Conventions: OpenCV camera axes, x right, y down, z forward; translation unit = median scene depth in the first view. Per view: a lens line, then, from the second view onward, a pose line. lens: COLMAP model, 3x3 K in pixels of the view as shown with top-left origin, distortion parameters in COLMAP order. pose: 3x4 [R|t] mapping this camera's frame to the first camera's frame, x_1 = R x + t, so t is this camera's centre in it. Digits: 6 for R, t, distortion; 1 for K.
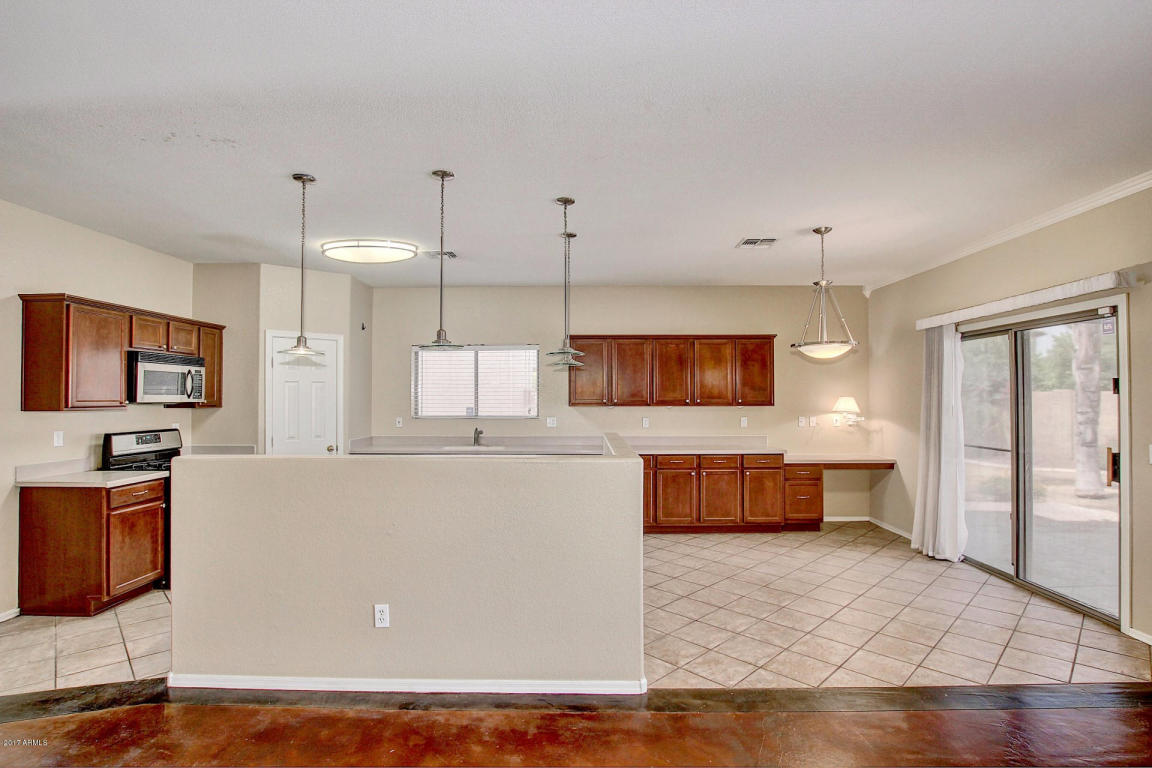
lens RADIAL K [[556.7, 0, 576.0], [0, 556.7, 384.0], [0, 0, 1]] dist [-0.031988, 0.000080]
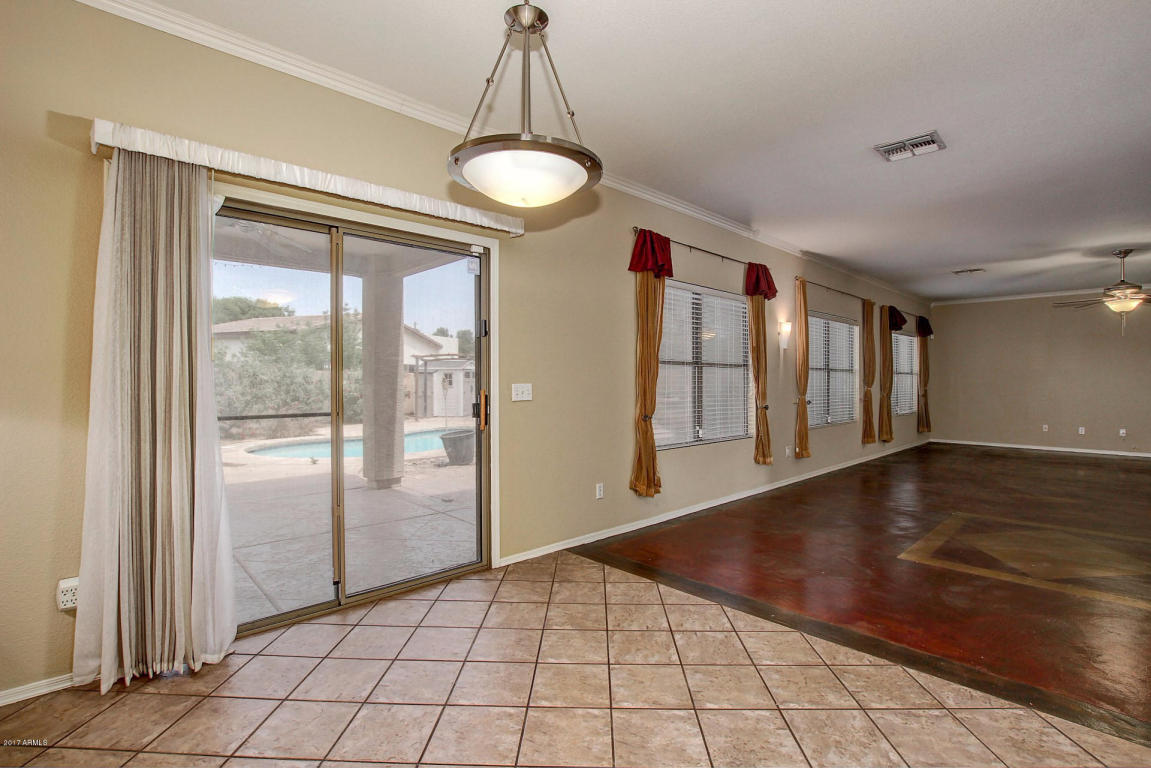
lens RADIAL K [[535.0, 0, 581.0], [0, 535.0, 387.5], [0, 0, 1]] dist [-0.038116, 0.007008]
pose [[-0.698549, -0.007931, 0.715519, 0.102535], [-0.016309, 0.999855, -0.004840, 0.069213], [-0.715377, -0.015051, -0.698577, 0.937283]]
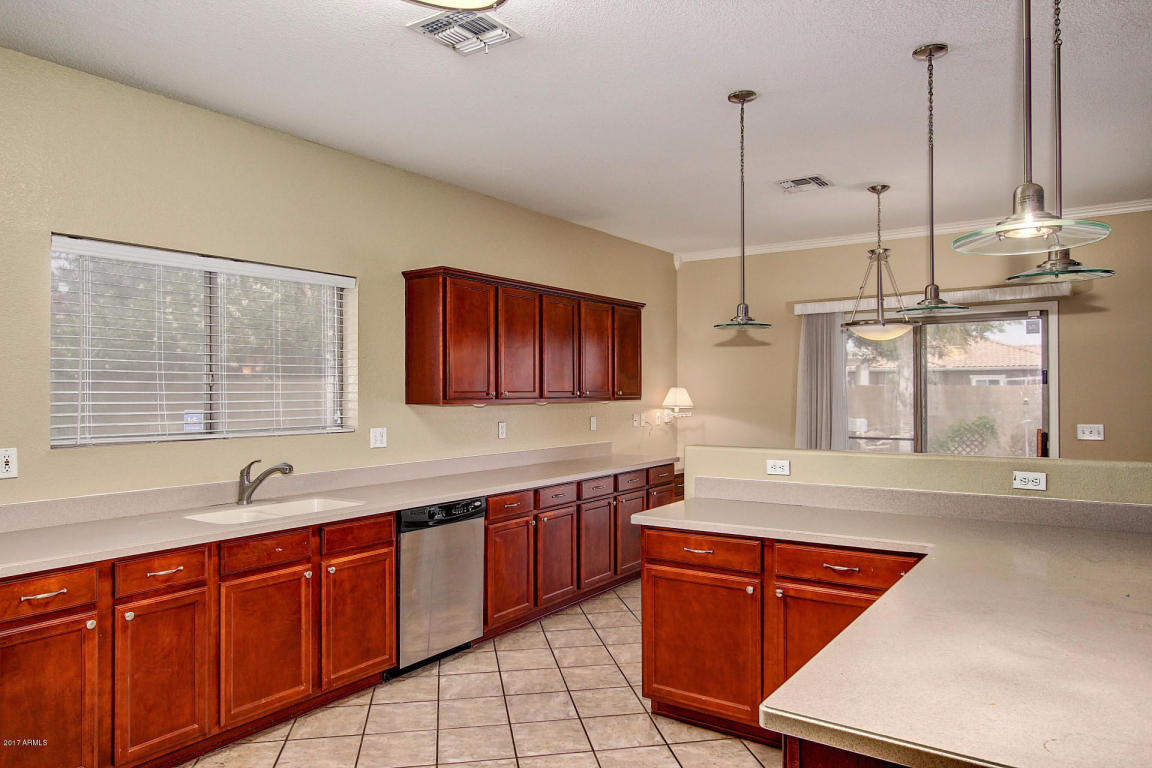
lens RADIAL K [[756.6, 0, 579.2], [0, 756.6, 382.3], [0, 0, 1]] dist [-0.001048, 0.004221]
pose [[0.560692, 0.008651, 0.827979, -0.584126], [-0.014665, 0.999892, -0.000516, 0.019117], [-0.827895, -0.011853, 0.560758, 0.548833]]
